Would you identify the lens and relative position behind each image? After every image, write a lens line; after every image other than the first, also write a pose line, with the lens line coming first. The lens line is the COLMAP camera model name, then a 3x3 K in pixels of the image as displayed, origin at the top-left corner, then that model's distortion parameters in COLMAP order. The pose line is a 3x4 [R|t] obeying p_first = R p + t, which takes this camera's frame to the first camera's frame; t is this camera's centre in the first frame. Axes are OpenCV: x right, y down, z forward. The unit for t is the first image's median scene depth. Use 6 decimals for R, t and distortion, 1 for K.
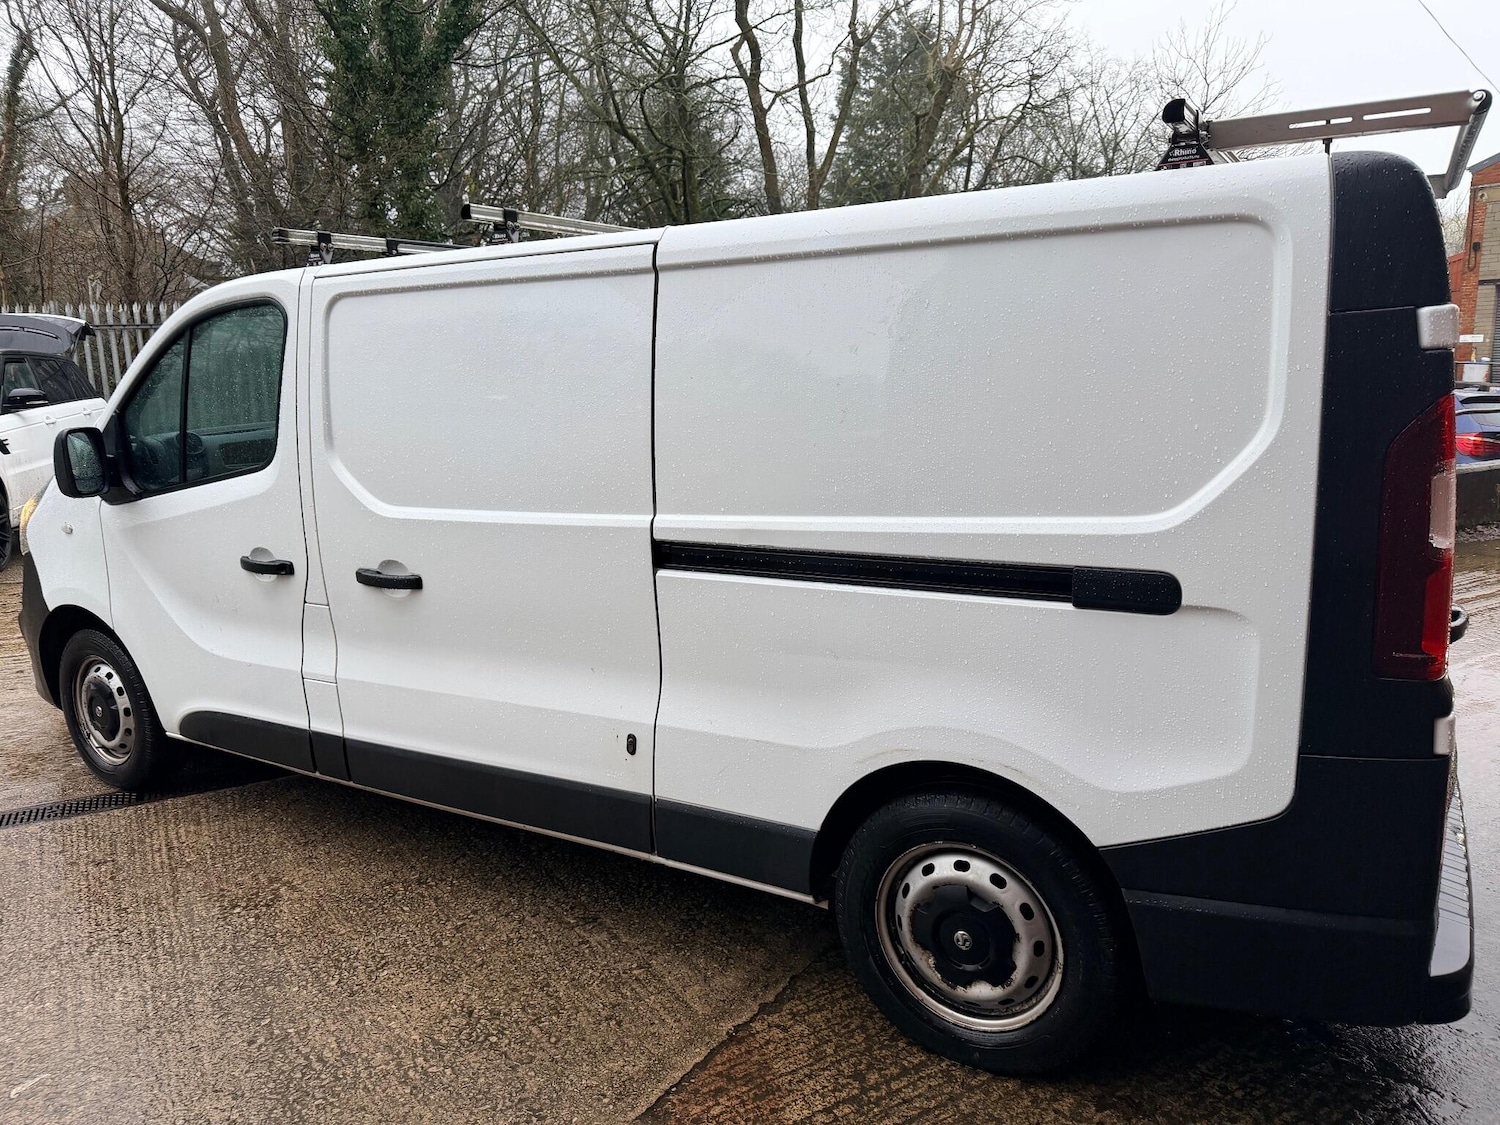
lens RADIAL K [[1059.7, 0, 759.5], [0, 1059.7, 561.2], [0, 0, 1]] dist [0.025839, -0.034311]
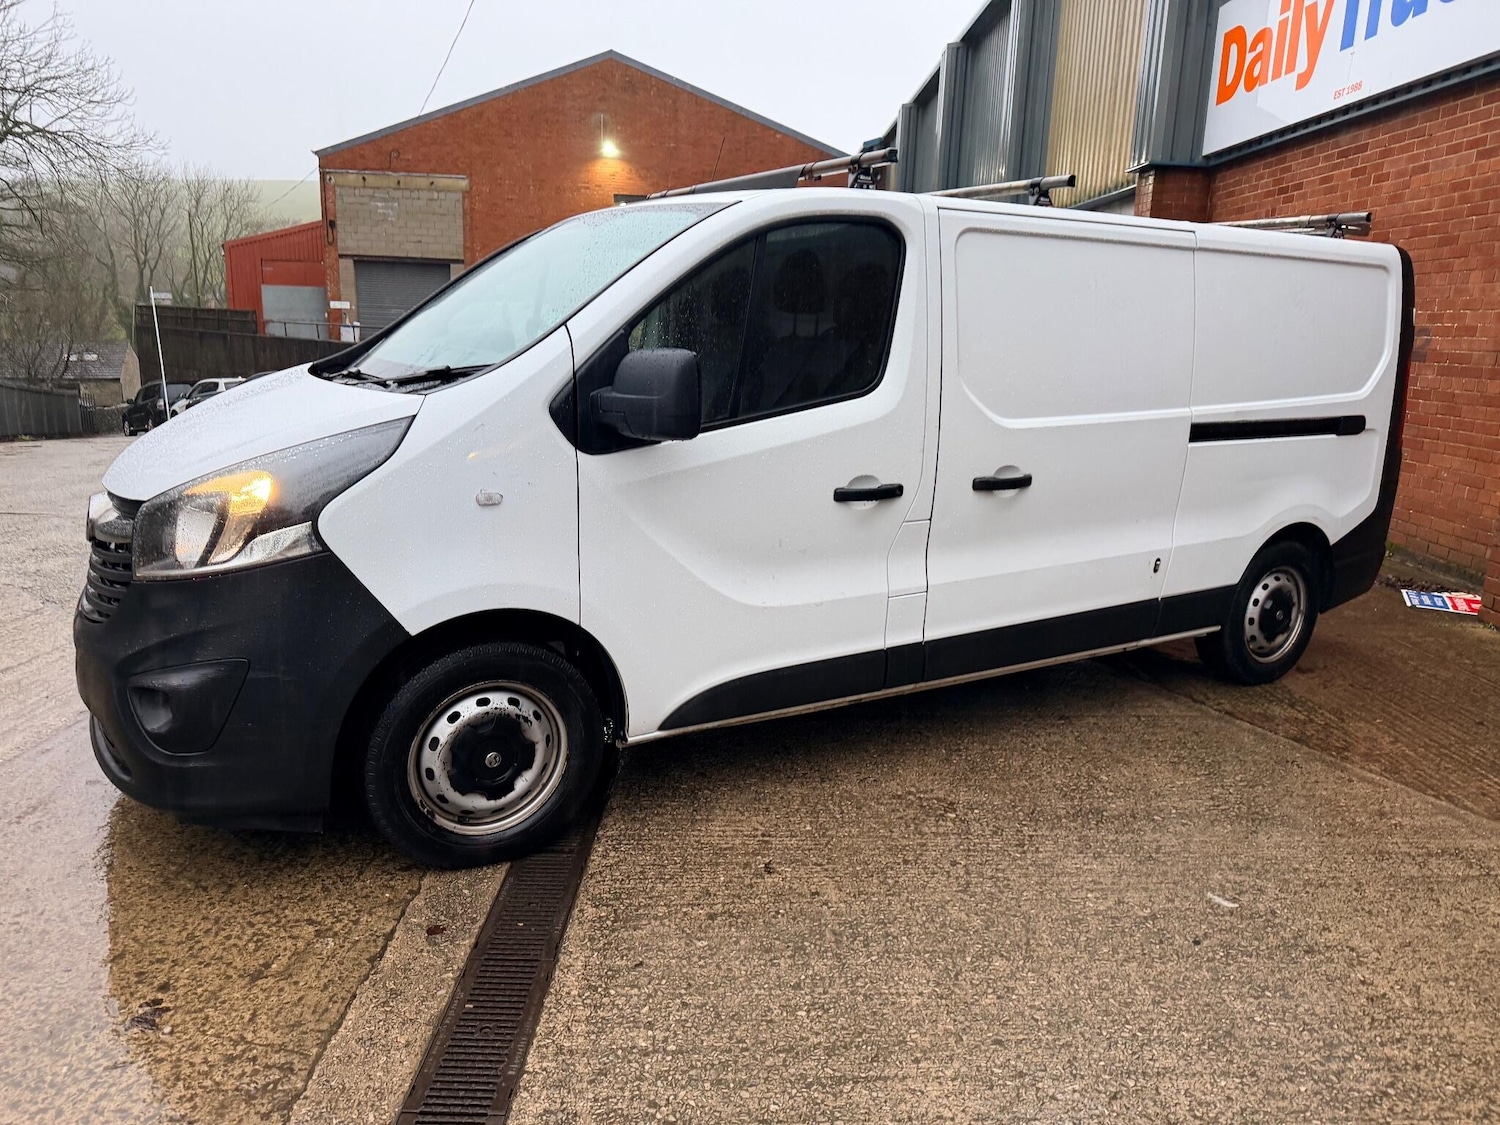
lens RADIAL K [[1059.7, 0, 755.4], [0, 1059.7, 566.0], [0, 0, 1]] dist [0.025839, -0.034311]
pose [[0.472658, -0.156066, 0.867316, -1.504708], [0.121382, 0.986342, 0.111334, -0.055478], [-0.872846, 0.052654, 0.485146, 0.676007]]
